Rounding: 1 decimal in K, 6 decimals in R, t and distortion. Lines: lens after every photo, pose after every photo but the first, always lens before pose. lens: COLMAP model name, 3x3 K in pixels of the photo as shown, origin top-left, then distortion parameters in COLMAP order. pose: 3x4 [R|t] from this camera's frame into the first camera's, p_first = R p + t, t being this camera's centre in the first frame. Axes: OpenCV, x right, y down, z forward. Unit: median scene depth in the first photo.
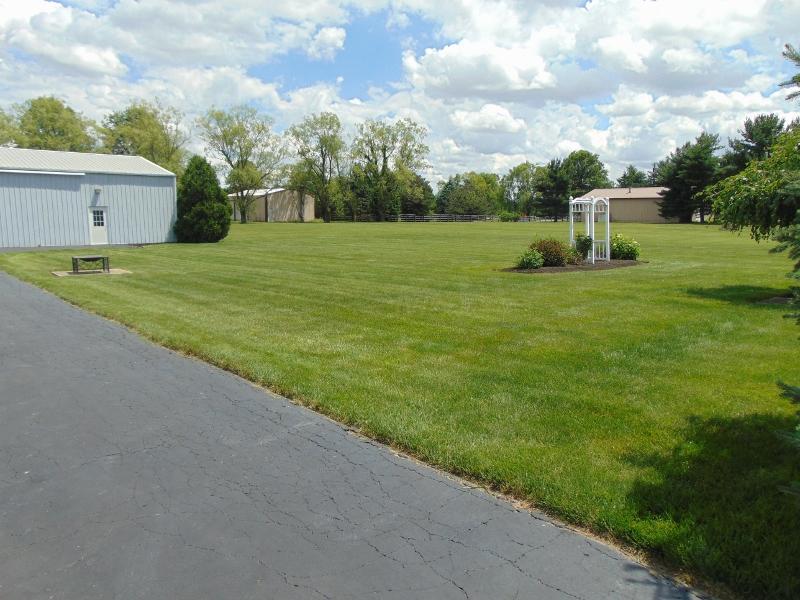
lens RADIAL K [[592.0, 0, 400.0], [0, 592.0, 300.0], [0, 0, 1]] dist [-0.001994, 0.000886]
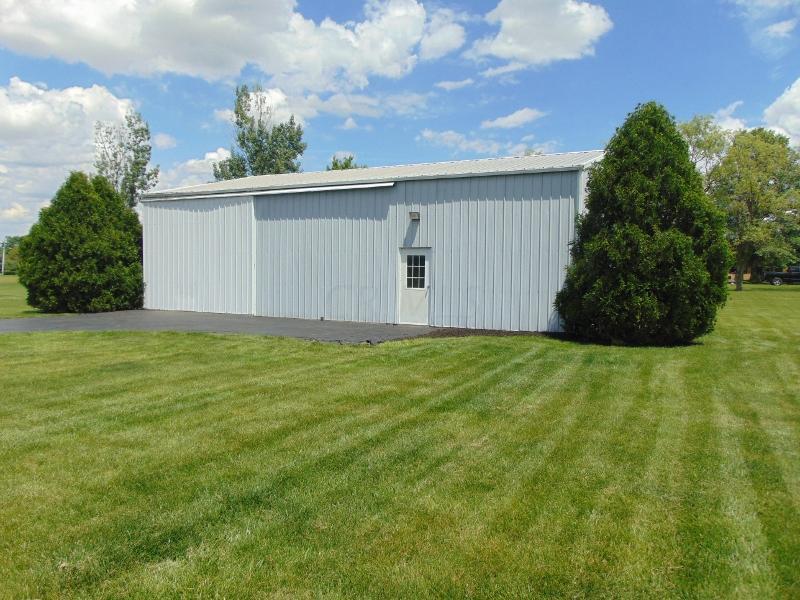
lens RADIAL K [[592.0, 0, 400.0], [0, 592.0, 300.0], [0, 0, 1]] dist [-0.001994, 0.000886]
pose [[0.339004, 0.046237, -0.939648, -0.026059], [-0.145887, 0.989293, -0.003953, -0.054496], [0.929405, 0.138423, 0.342120, 0.403996]]
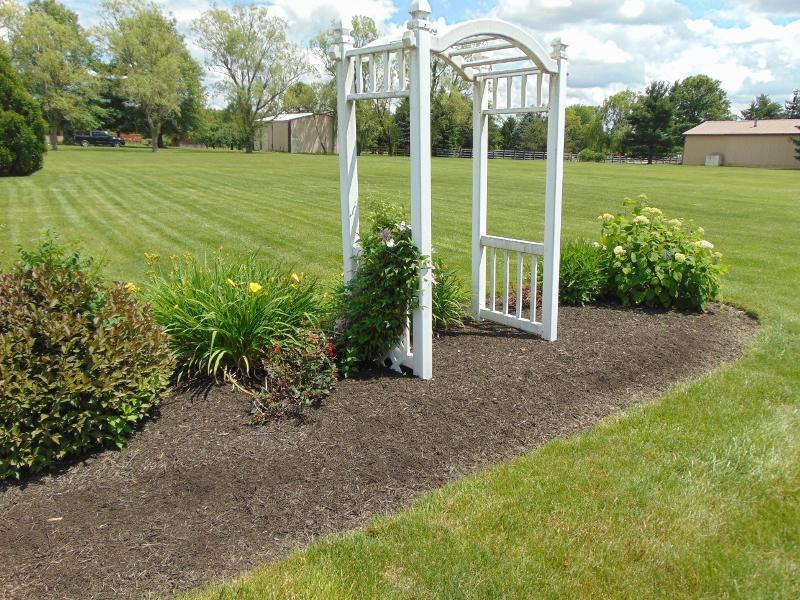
lens RADIAL K [[571.7, 0, 398.0], [0, 571.7, 296.6], [0, 0, 1]] dist [0.006191, 0.001549]
pose [[0.983490, 0.071060, -0.166427, 0.105691], [-0.053027, 0.992471, 0.110402, -0.032339], [0.173020, -0.099754, 0.979854, 0.251935]]
